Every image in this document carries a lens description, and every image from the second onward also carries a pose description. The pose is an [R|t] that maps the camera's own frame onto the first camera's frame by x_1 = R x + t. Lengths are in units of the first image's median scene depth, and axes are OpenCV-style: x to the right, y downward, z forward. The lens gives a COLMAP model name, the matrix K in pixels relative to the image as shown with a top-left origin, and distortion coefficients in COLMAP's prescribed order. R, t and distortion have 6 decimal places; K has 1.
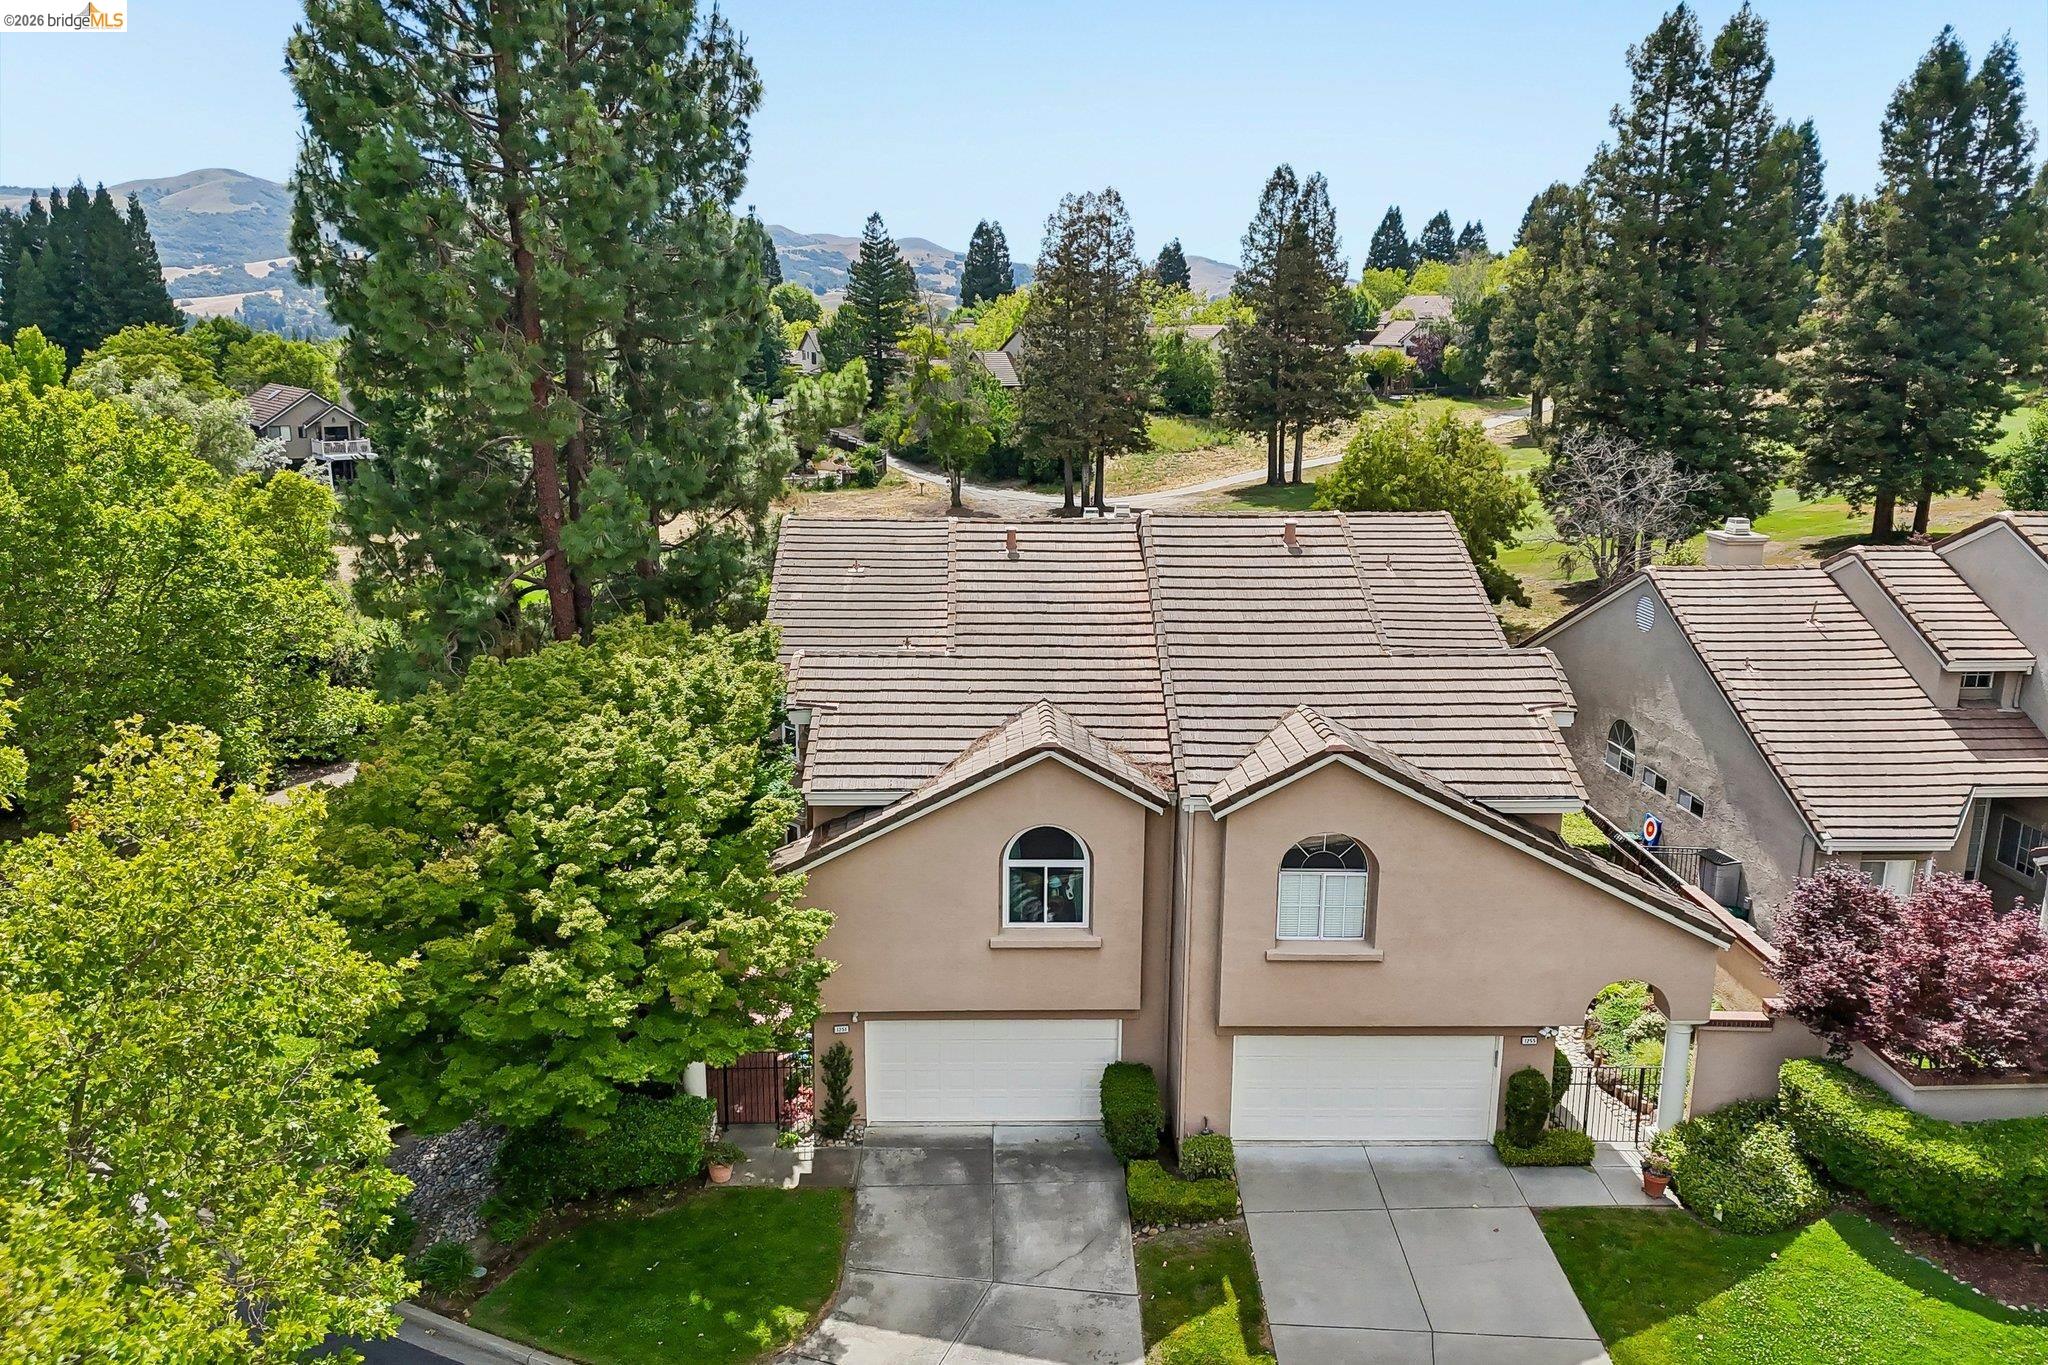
lens RADIAL K [[1509.8, 0, 1024.0], [0, 1509.8, 682.5], [0, 0, 1]] dist [0.077725, -0.086132]
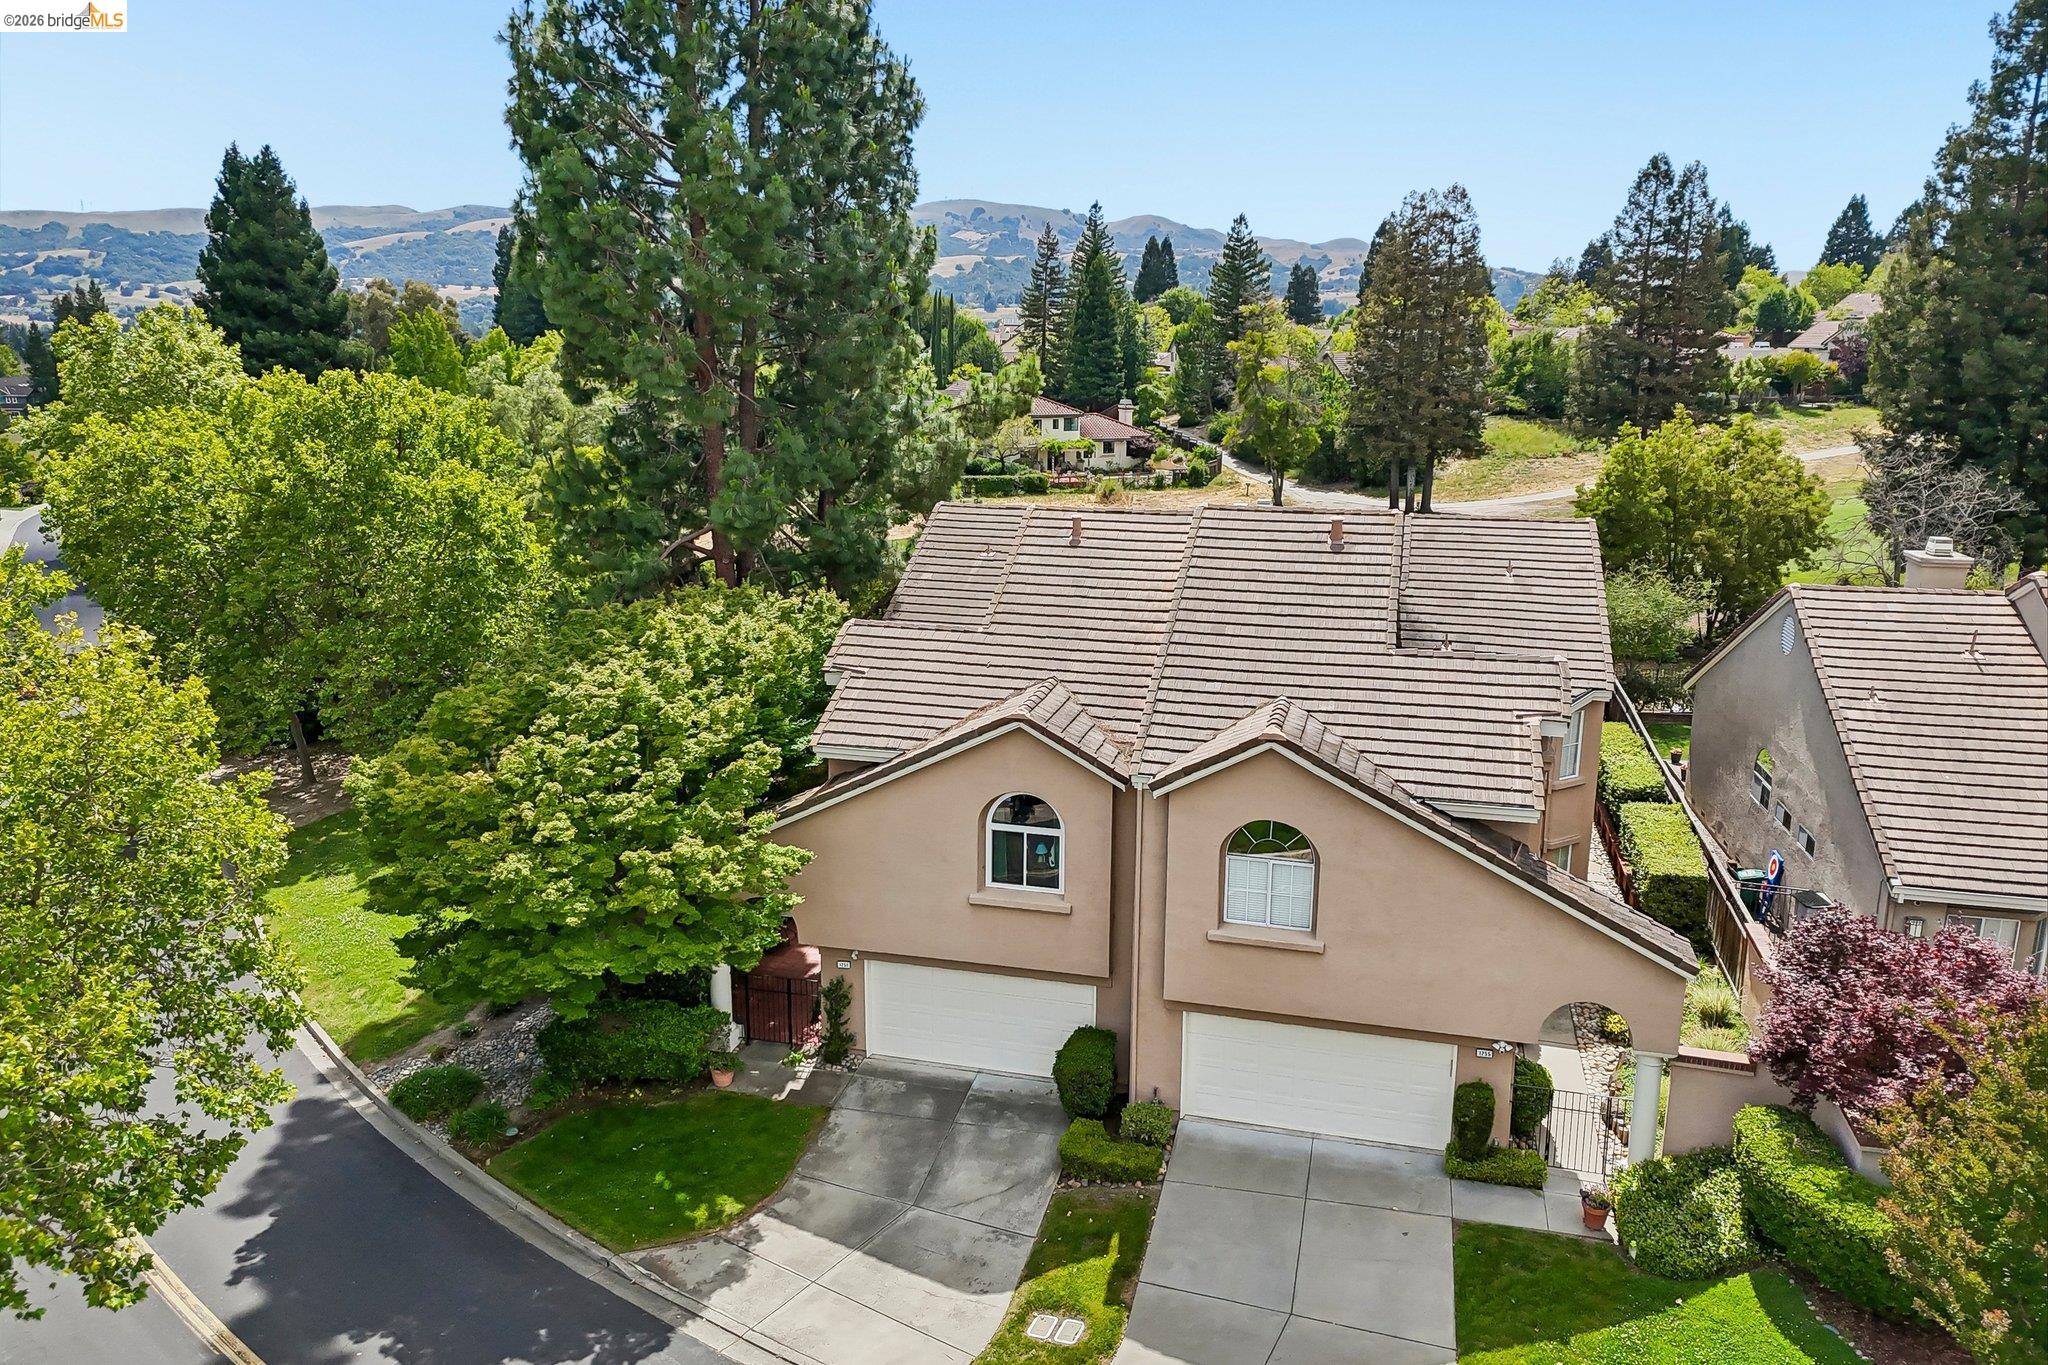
lens RADIAL K [[1509.8, 0, 1024.0], [0, 1509.8, 682.5], [0, 0, 1]] dist [0.077725, -0.086132]
pose [[0.963030, 0.064166, -0.261641, 0.281579], [-0.064616, 0.997886, 0.006892, 0.009735], [0.261530, 0.010269, 0.965141, -0.022178]]
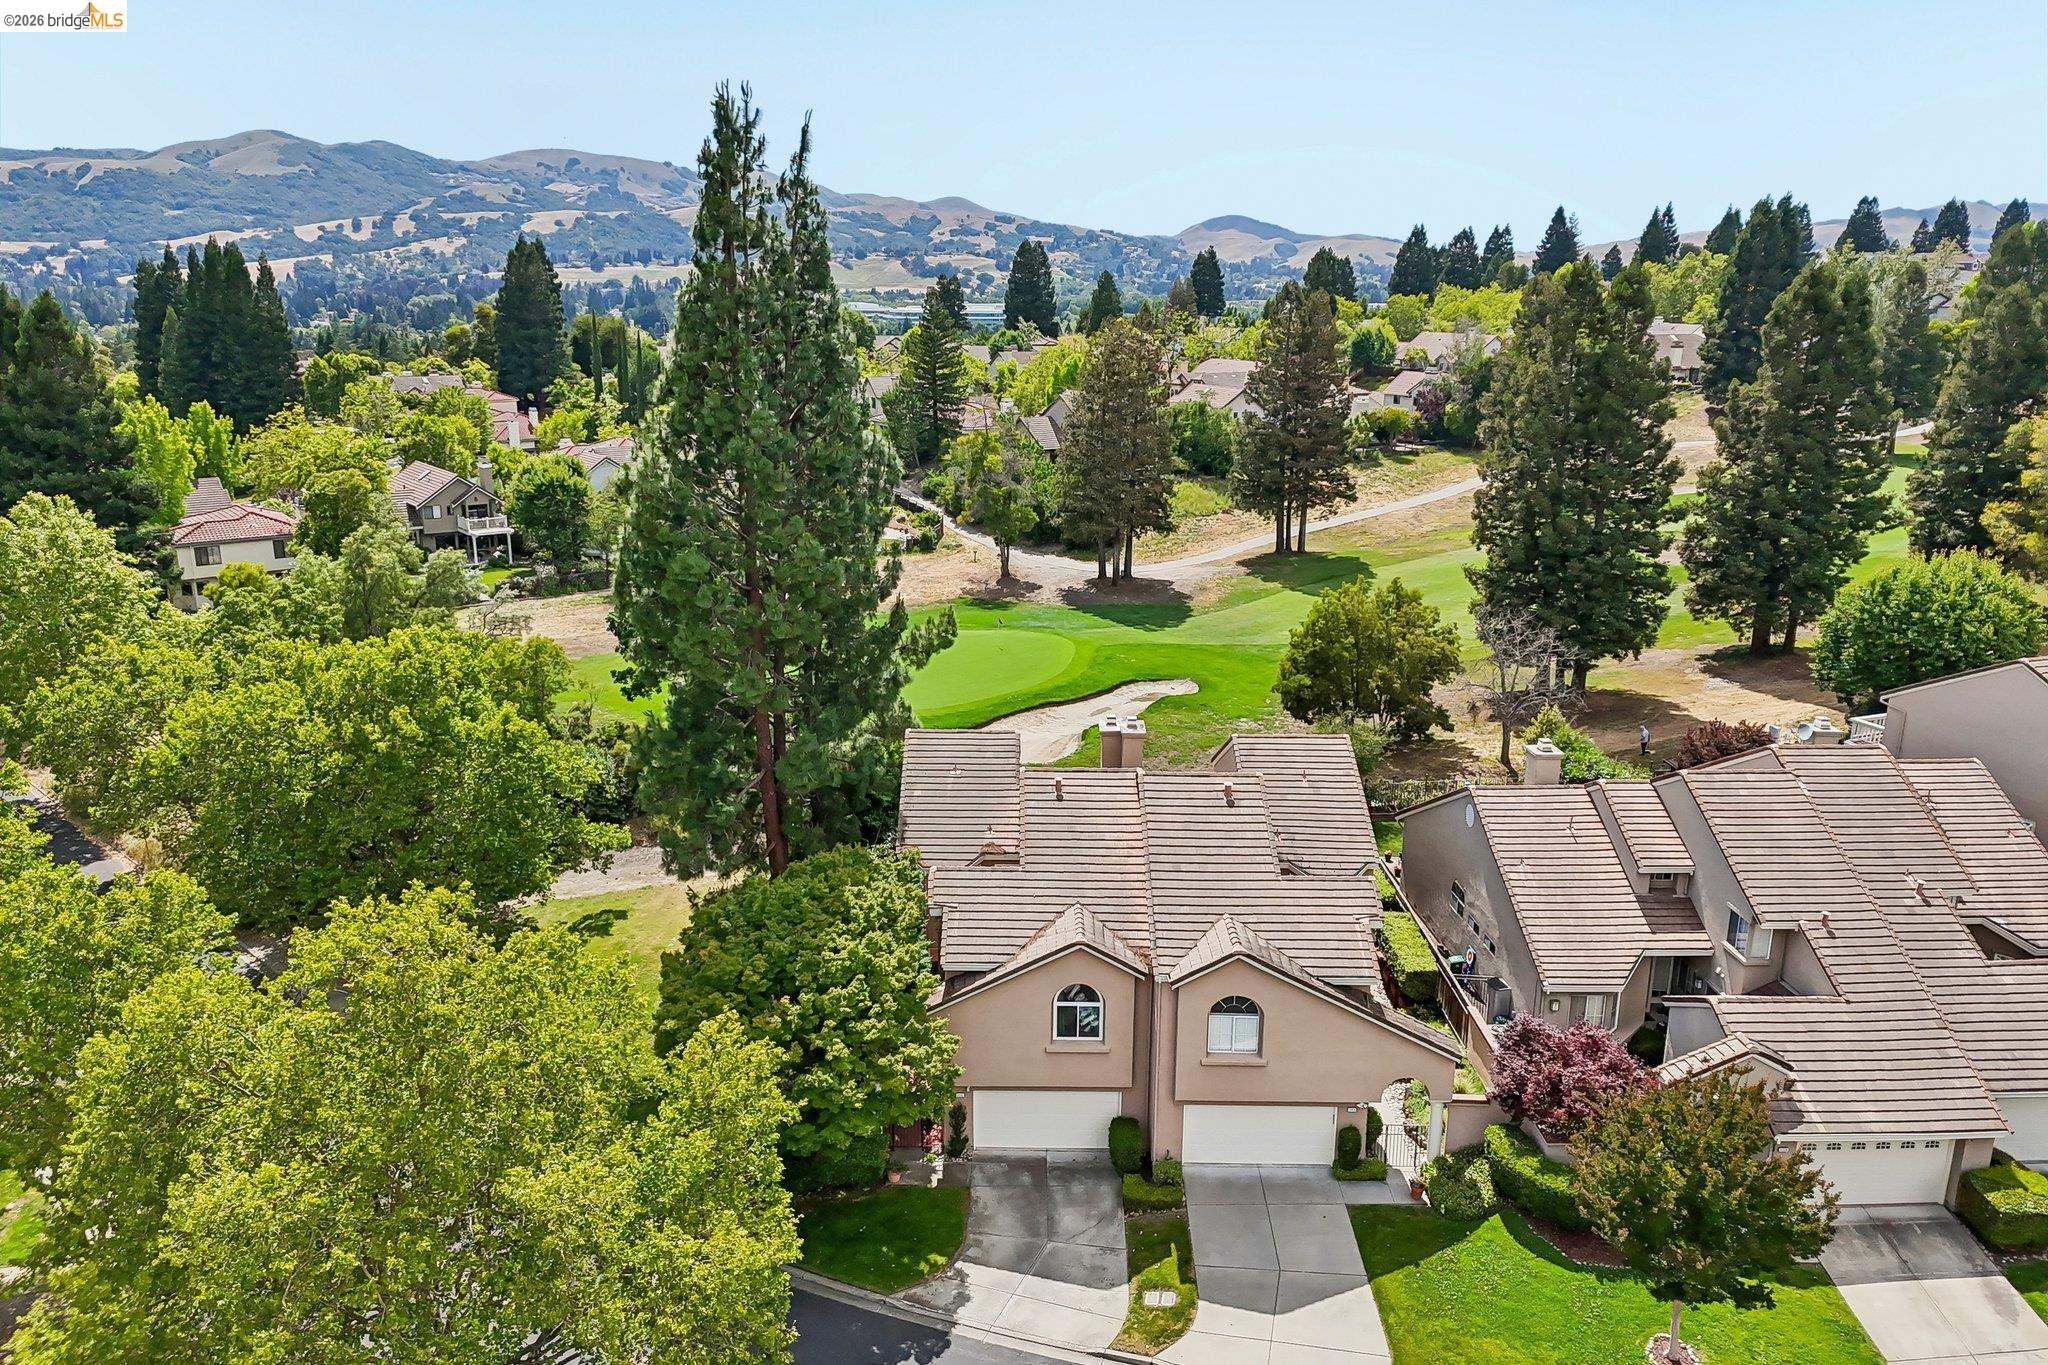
lens RADIAL K [[1517.0, 0, 1021.4], [0, 1517.0, 672.8], [0, 0, 1]] dist [0.074891, -0.083227]
pose [[0.999646, 0.007958, -0.025396, -0.009285], [-0.007425, 0.999752, 0.021008, -0.297669], [0.025557, -0.020812, 0.999457, -0.749528]]
